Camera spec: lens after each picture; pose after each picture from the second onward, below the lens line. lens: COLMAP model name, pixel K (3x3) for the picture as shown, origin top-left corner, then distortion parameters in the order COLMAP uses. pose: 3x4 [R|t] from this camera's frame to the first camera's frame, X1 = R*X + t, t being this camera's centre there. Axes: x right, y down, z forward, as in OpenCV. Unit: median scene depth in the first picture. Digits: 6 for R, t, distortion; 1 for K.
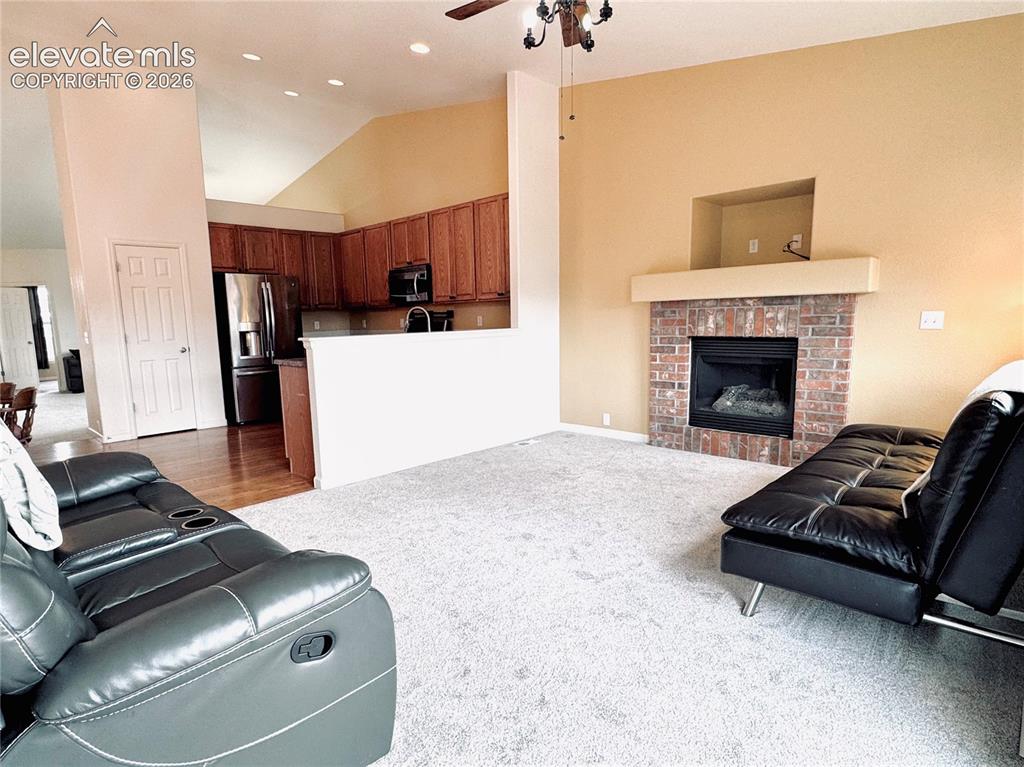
lens RADIAL K [[584.3, 0, 505.6], [0, 584.3, 403.2], [0, 0, 1]] dist [-0.005993, -0.000755]
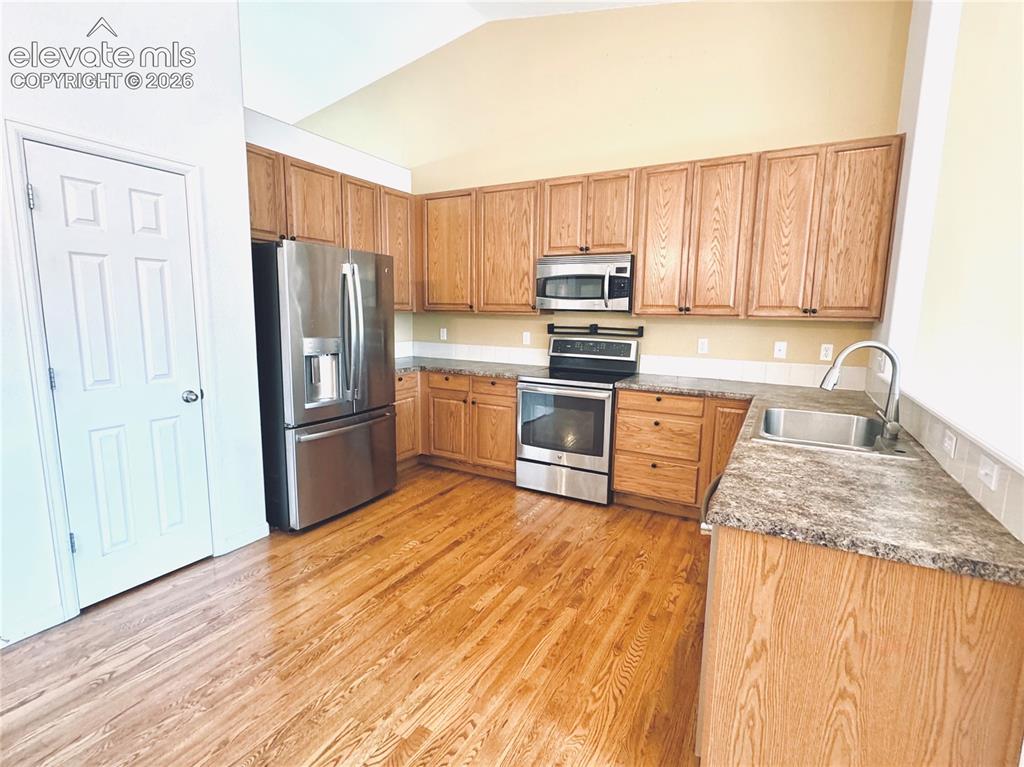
lens RADIAL K [[489.4, 0, 512.0], [0, 489.4, 383.5], [0, 0, 1]] dist [-0.003985, 0.000264]
pose [[0.960065, 0.000222, 0.279777, -0.534717], [-0.001325, 0.999992, 0.003753, -0.133703], [-0.279774, -0.003974, 0.960058, 0.712908]]
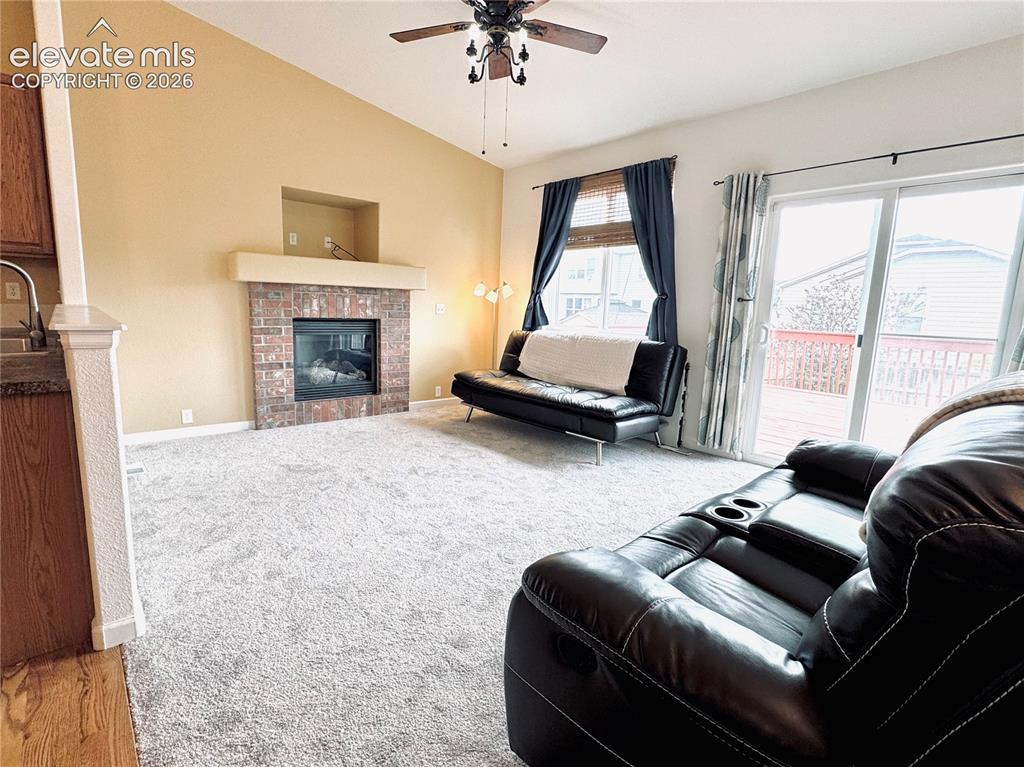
lens RADIAL K [[503.6, 0, 512.0], [0, 503.6, 383.5], [0, 0, 1]] dist [-0.003542, -0.000408]
pose [[0.066992, -0.129687, 0.989289, -0.571869], [0.106307, 0.986801, 0.122162, -0.064977], [-0.992074, 0.096985, 0.079895, 0.533820]]
